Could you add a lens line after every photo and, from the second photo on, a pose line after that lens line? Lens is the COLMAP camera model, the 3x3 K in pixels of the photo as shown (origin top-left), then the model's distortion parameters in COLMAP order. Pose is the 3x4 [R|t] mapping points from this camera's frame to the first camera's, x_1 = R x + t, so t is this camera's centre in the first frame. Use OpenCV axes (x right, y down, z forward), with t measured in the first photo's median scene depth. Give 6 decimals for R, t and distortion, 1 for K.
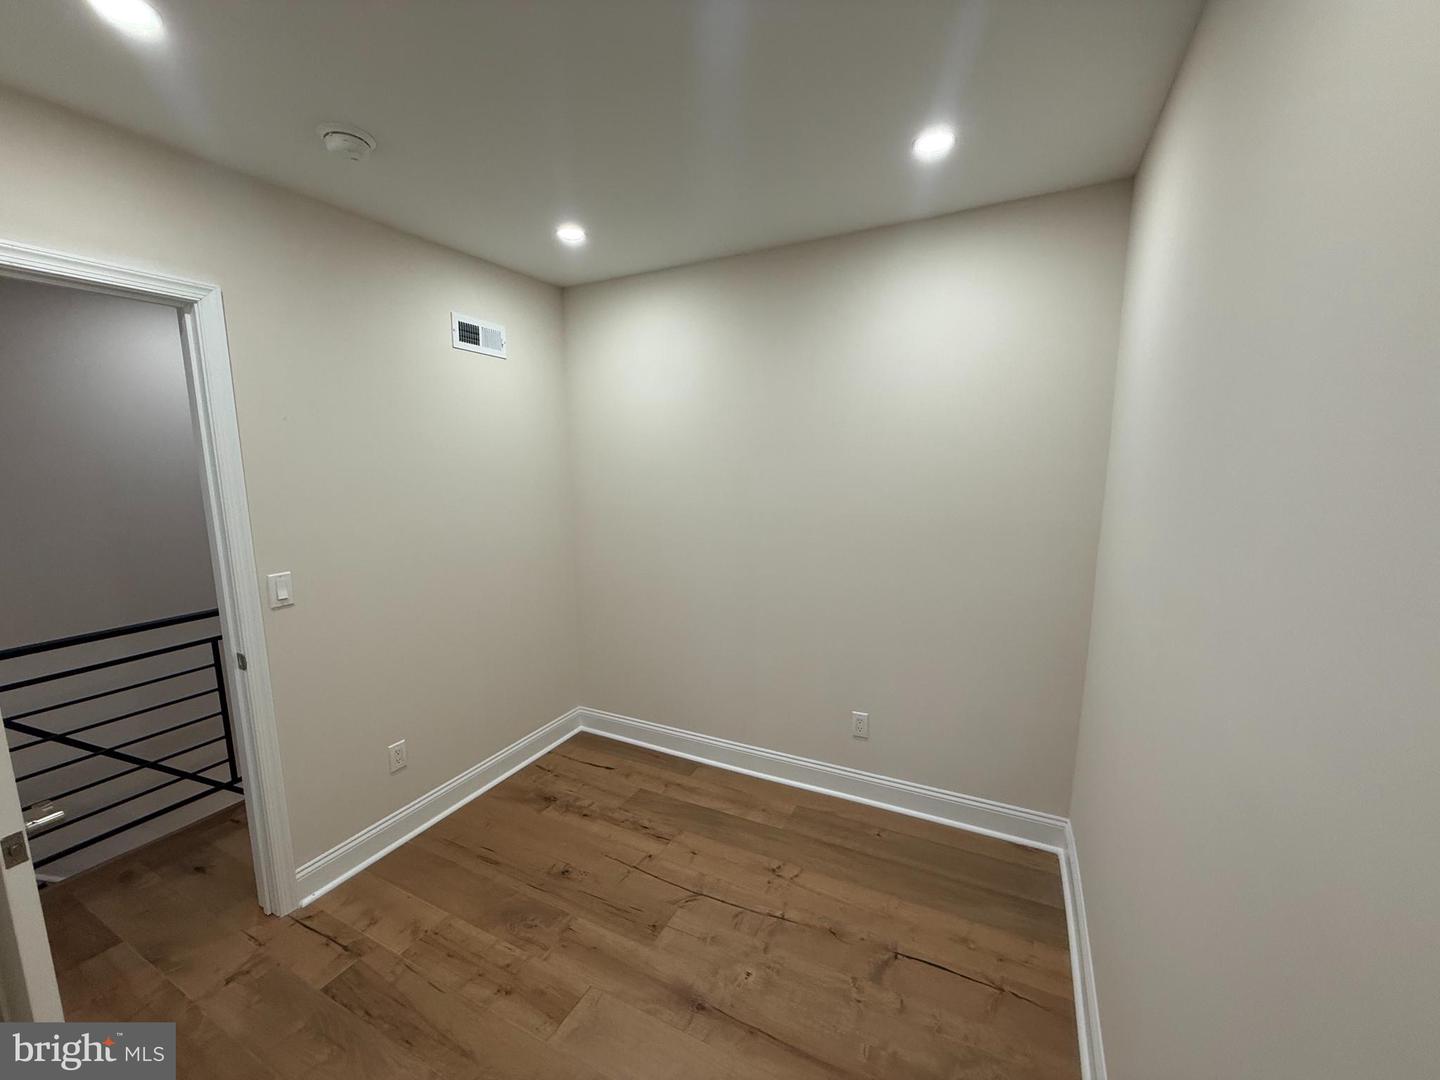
lens RADIAL K [[576.4, 0, 721.4], [0, 576.4, 539.5], [0, 0, 1]] dist [-0.001635, 0.000857]
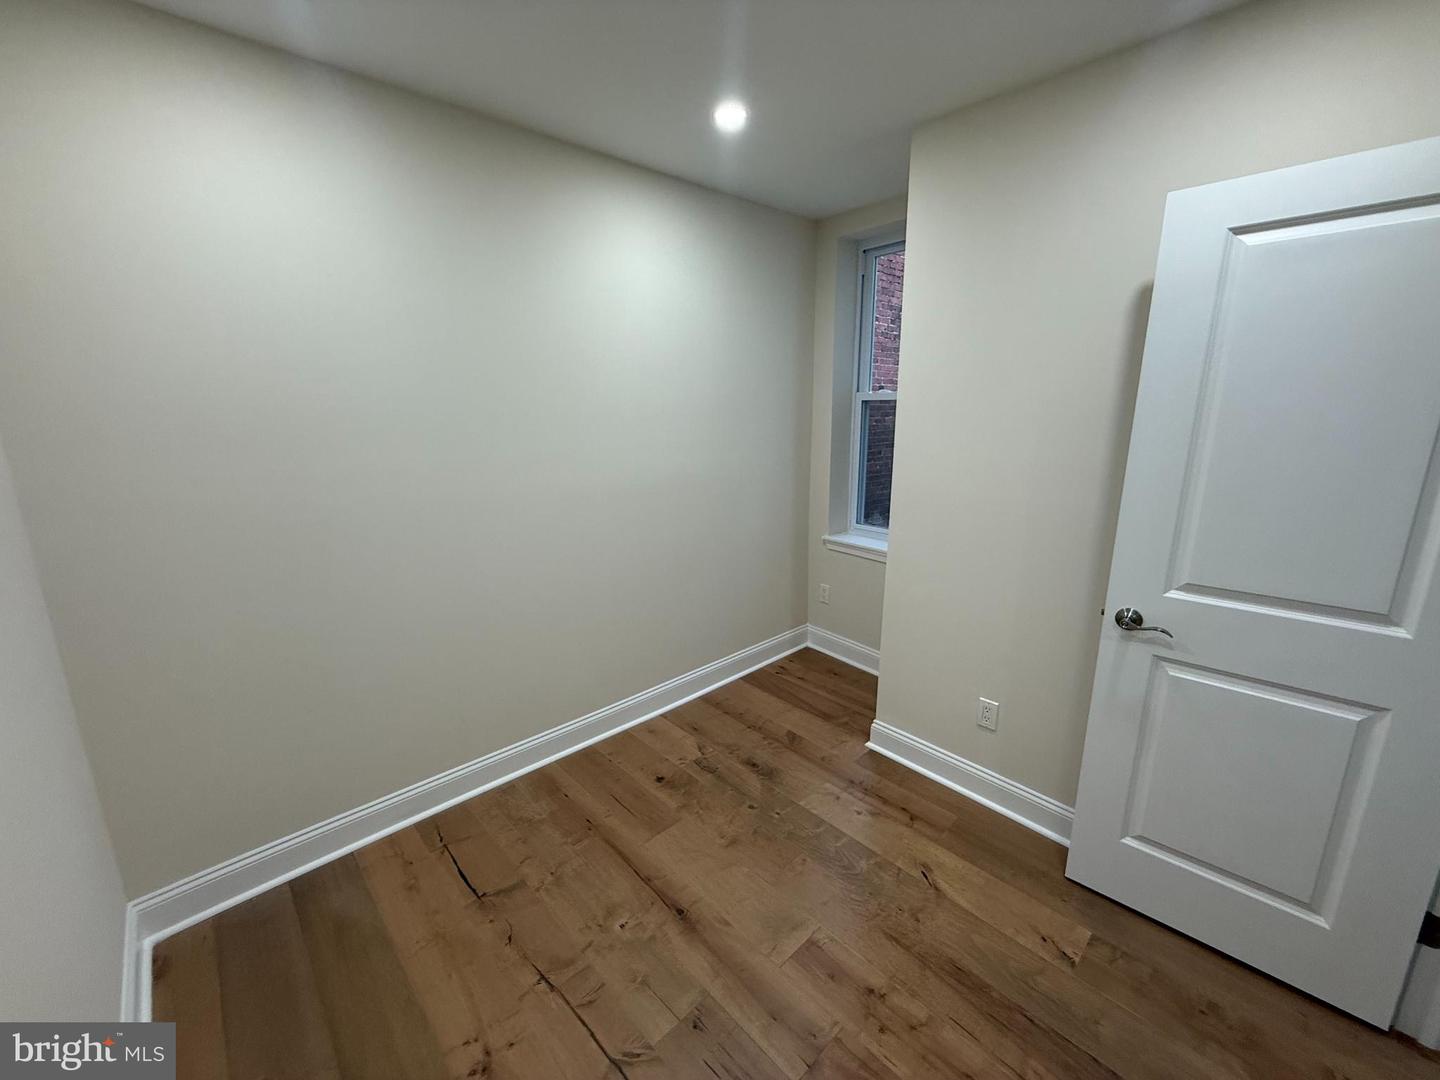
lens RADIAL K [[576.4, 0, 722.9], [0, 576.4, 543.4], [0, 0, 1]] dist [-0.001635, 0.000857]
pose [[-0.944360, -0.056327, 0.324054, -0.400136], [0.071041, 0.927042, 0.368167, -0.196923], [-0.321149, 0.370703, -0.871460, 1.578718]]
